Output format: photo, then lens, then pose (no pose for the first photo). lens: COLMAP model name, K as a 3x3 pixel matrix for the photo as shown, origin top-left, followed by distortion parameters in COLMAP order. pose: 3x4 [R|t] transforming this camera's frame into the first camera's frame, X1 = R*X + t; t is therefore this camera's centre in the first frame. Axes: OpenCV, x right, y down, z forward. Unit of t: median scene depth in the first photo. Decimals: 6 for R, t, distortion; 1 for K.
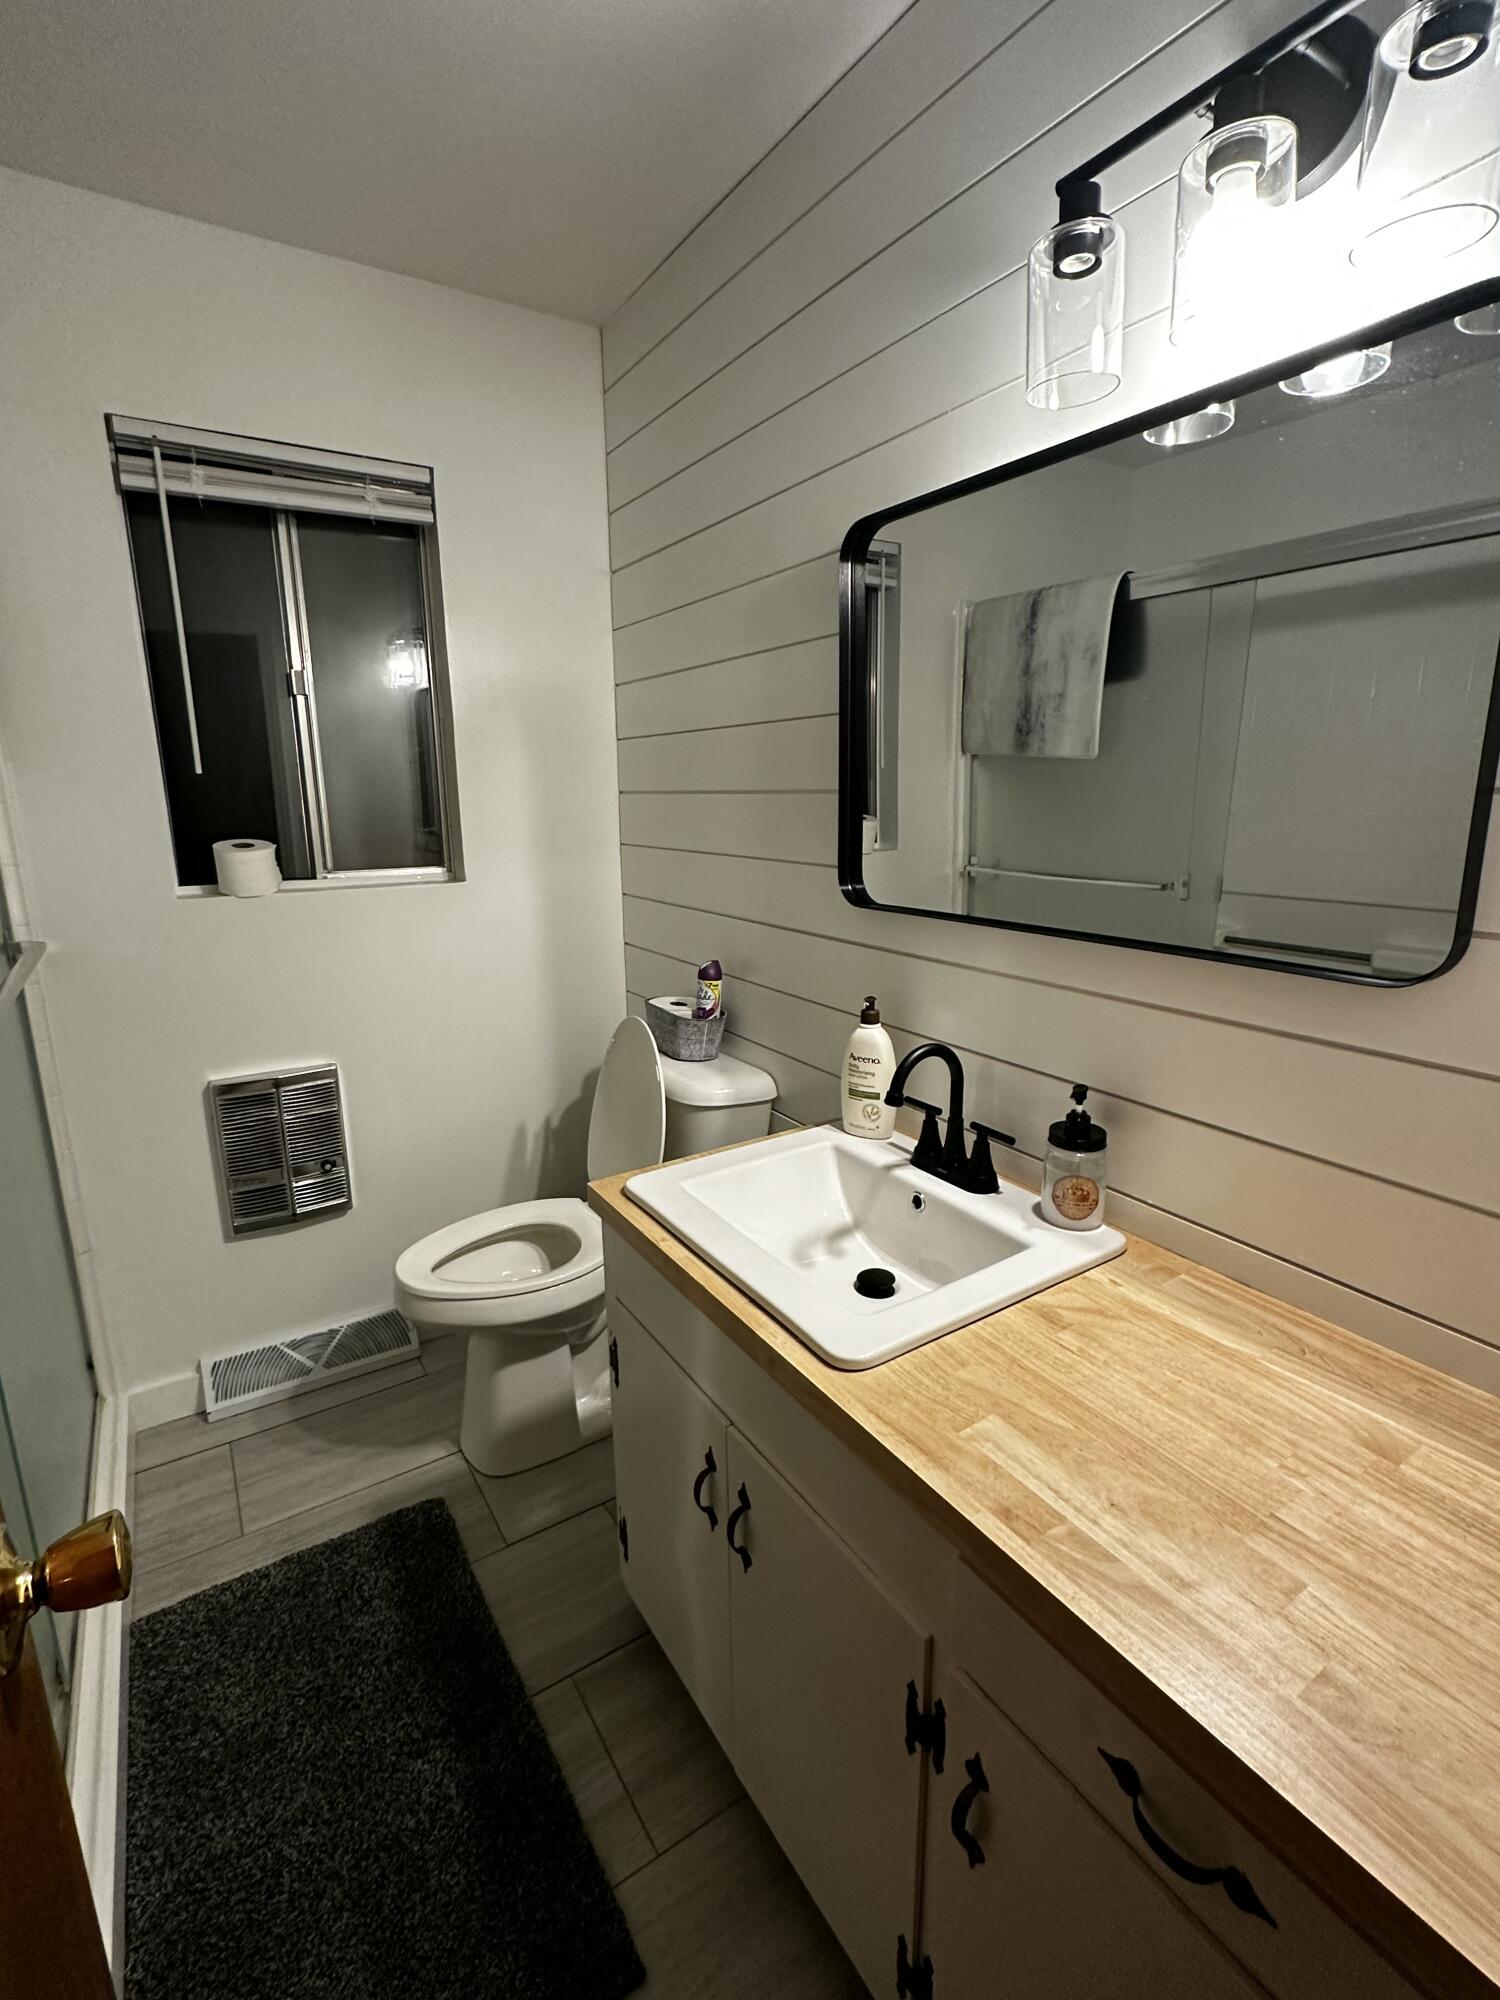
lens RADIAL K [[916.7, 0, 747.5], [0, 916.7, 991.7], [0, 0, 1]] dist [-0.004857, 0.002022]
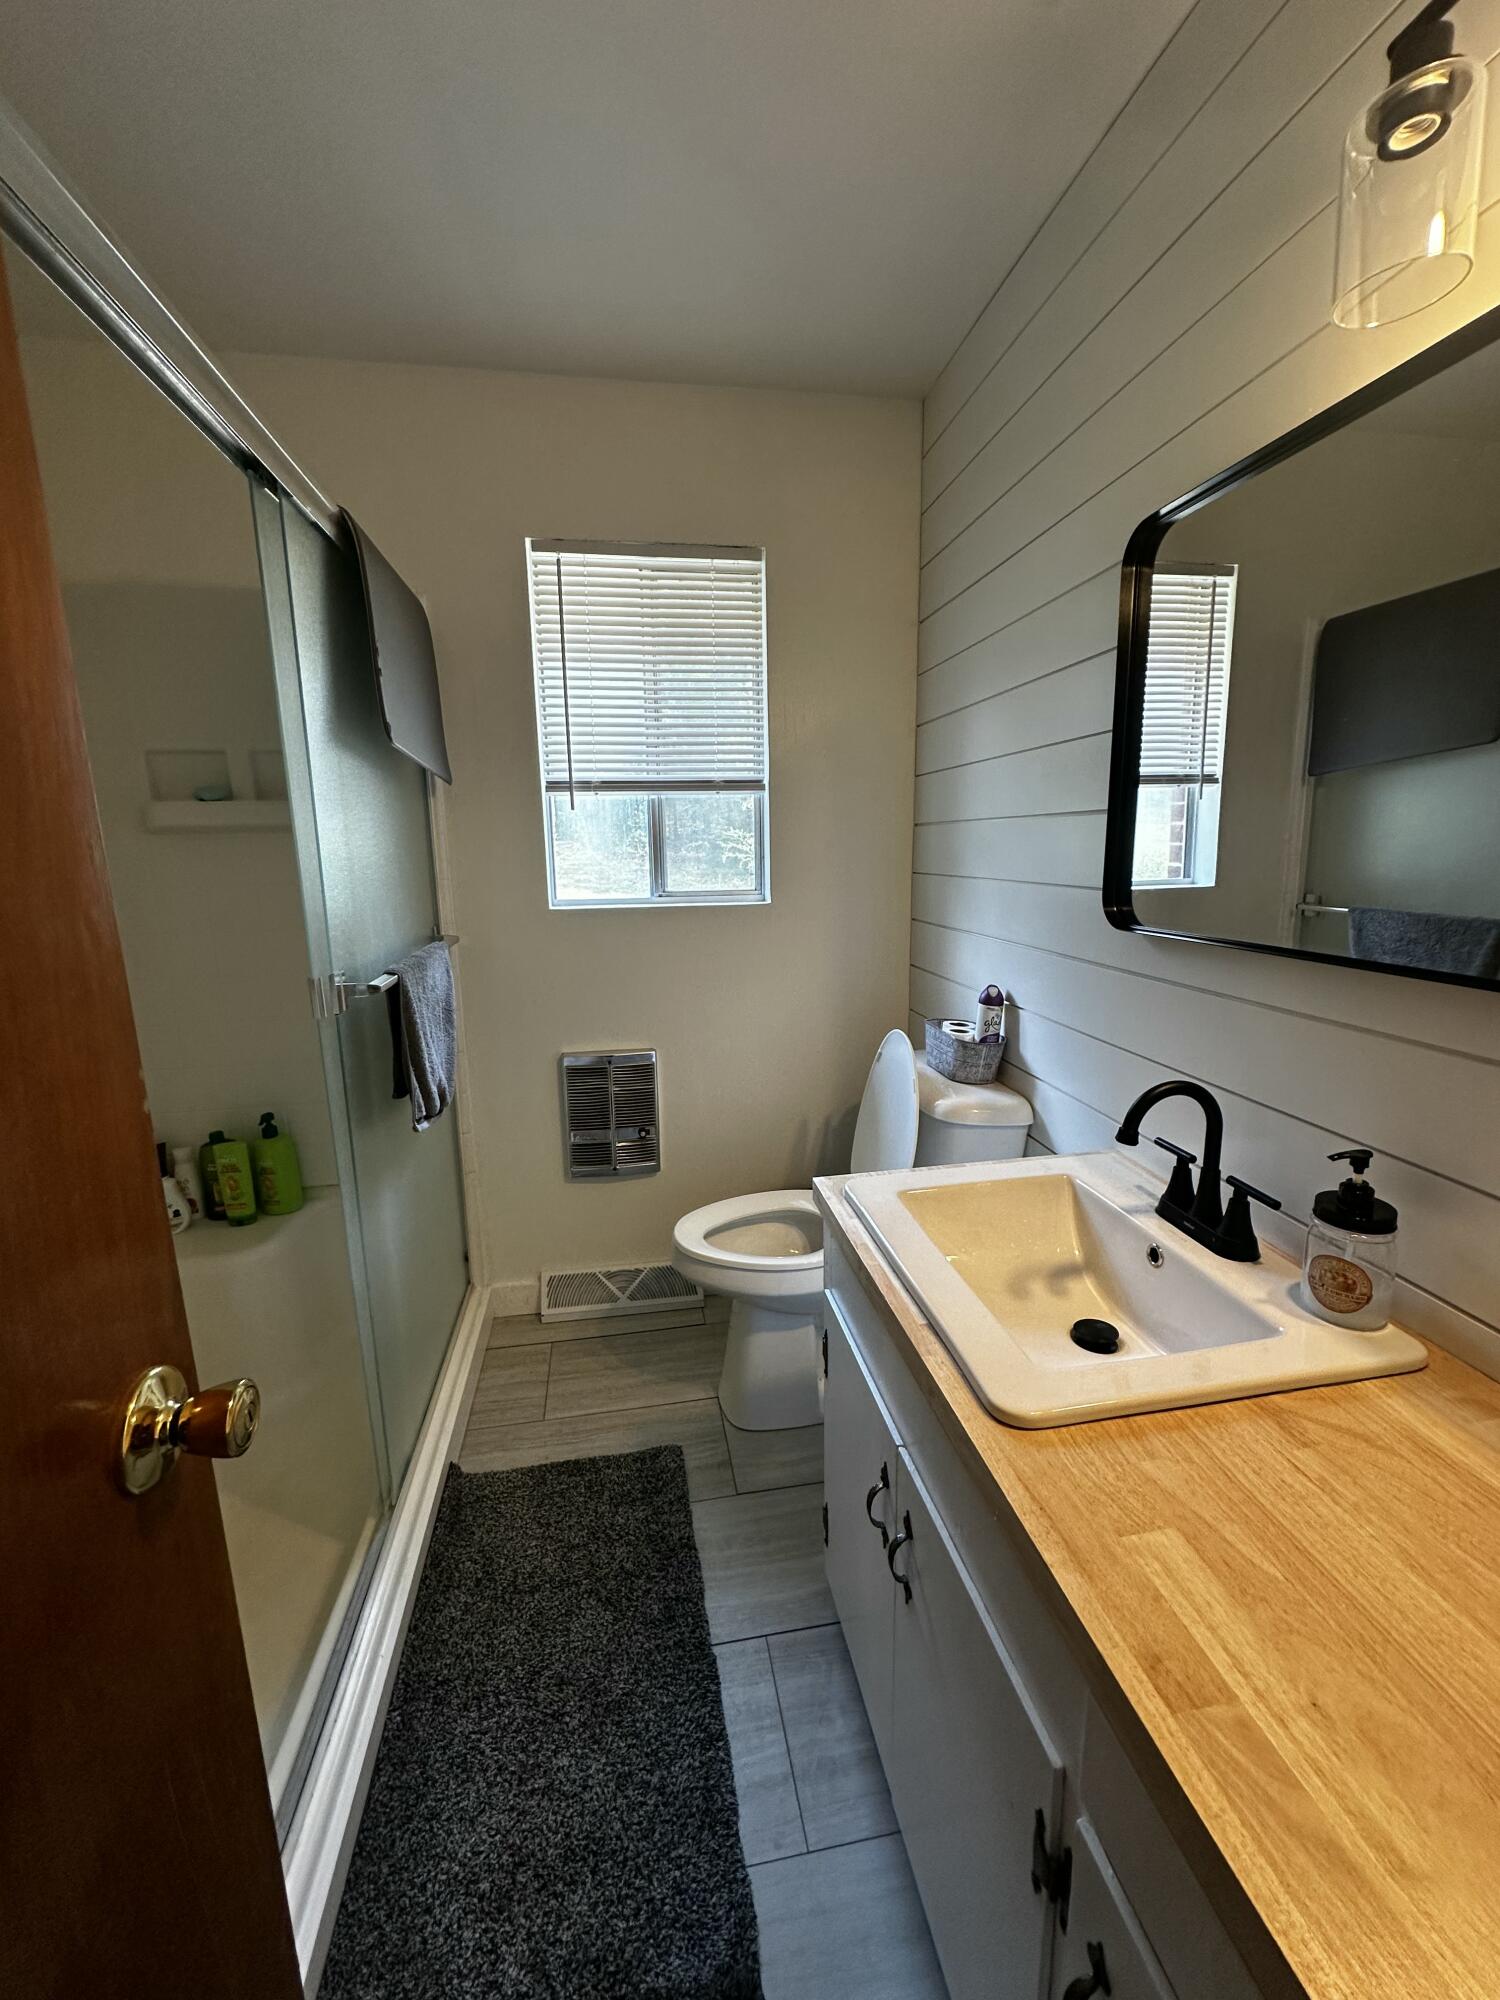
lens RADIAL K [[797.5, 0, 751.6], [0, 797.5, 996.6], [0, 0, 1]] dist [-0.002558, 0.000404]
pose [[0.919529, 0.067586, -0.387168, 0.108535], [-0.077193, 0.996973, -0.009299, 0.013405], [0.385367, 0.038437, 0.921962, 0.114896]]
